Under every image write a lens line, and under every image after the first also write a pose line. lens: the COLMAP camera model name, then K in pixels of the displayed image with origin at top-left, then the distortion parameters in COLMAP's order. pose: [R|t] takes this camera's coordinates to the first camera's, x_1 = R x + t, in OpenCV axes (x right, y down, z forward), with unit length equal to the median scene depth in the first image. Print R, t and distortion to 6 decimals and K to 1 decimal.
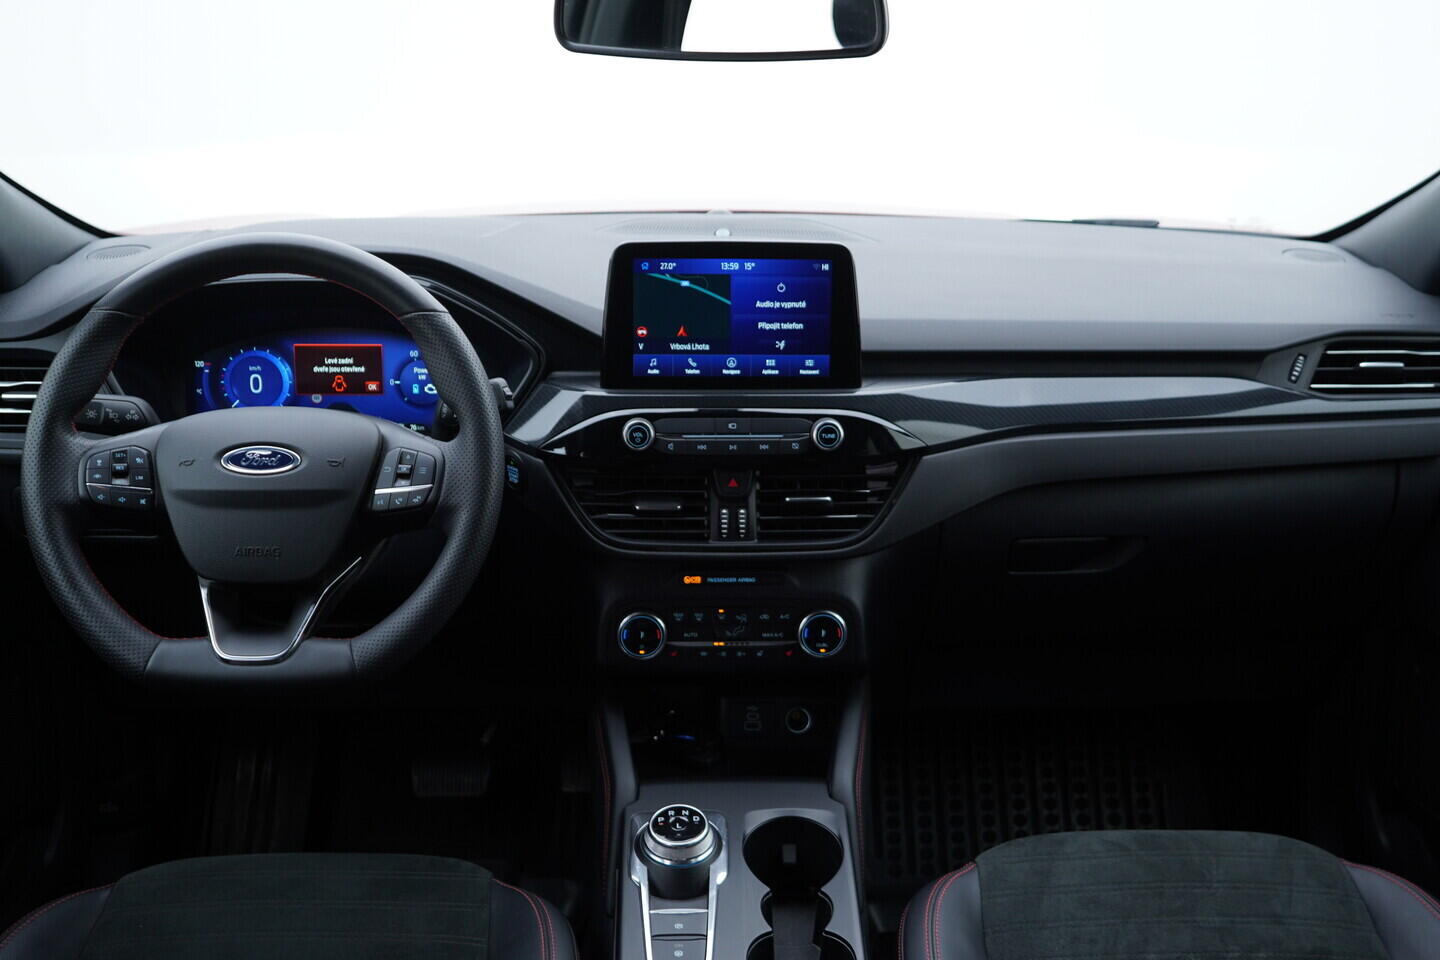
lens RADIAL K [[1542.6, 0, 718.4], [0, 1542.6, 485.9], [0, 0, 1]] dist [-0.004408, 0.000000]
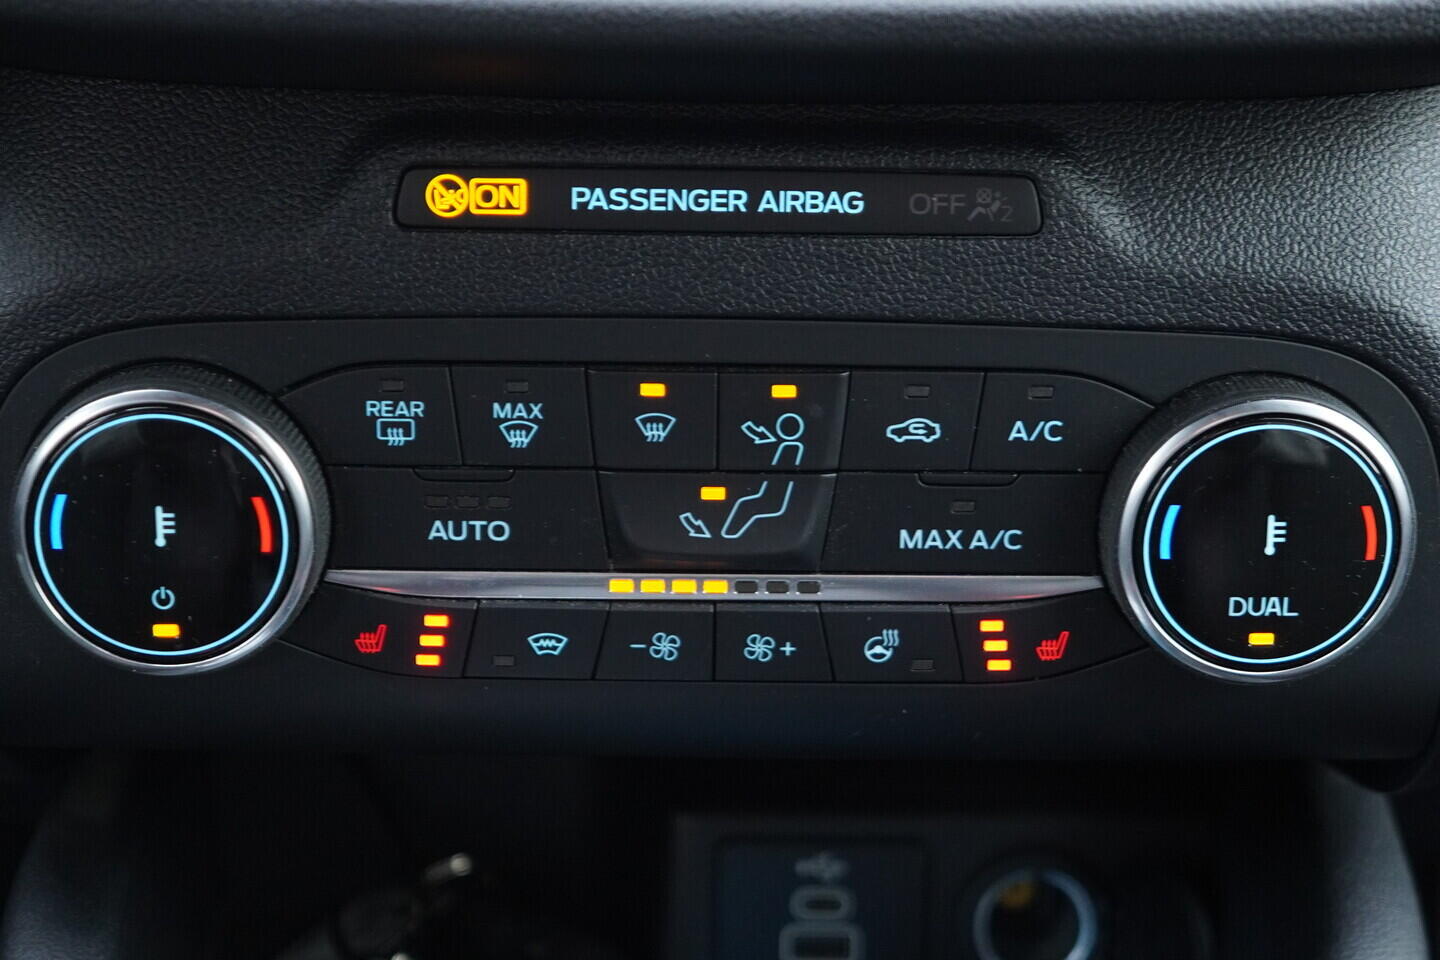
lens RADIAL K [[1542.6, 0, 720.0], [0, 1542.6, 479.6], [0, 0, 1]] dist [-0.004408, 0.000000]
pose [[0.999493, 0.016126, -0.027458, 0.013690], [-0.014206, 0.997534, 0.068731, 0.079156], [0.028499, -0.068306, 0.997257, 0.835005]]
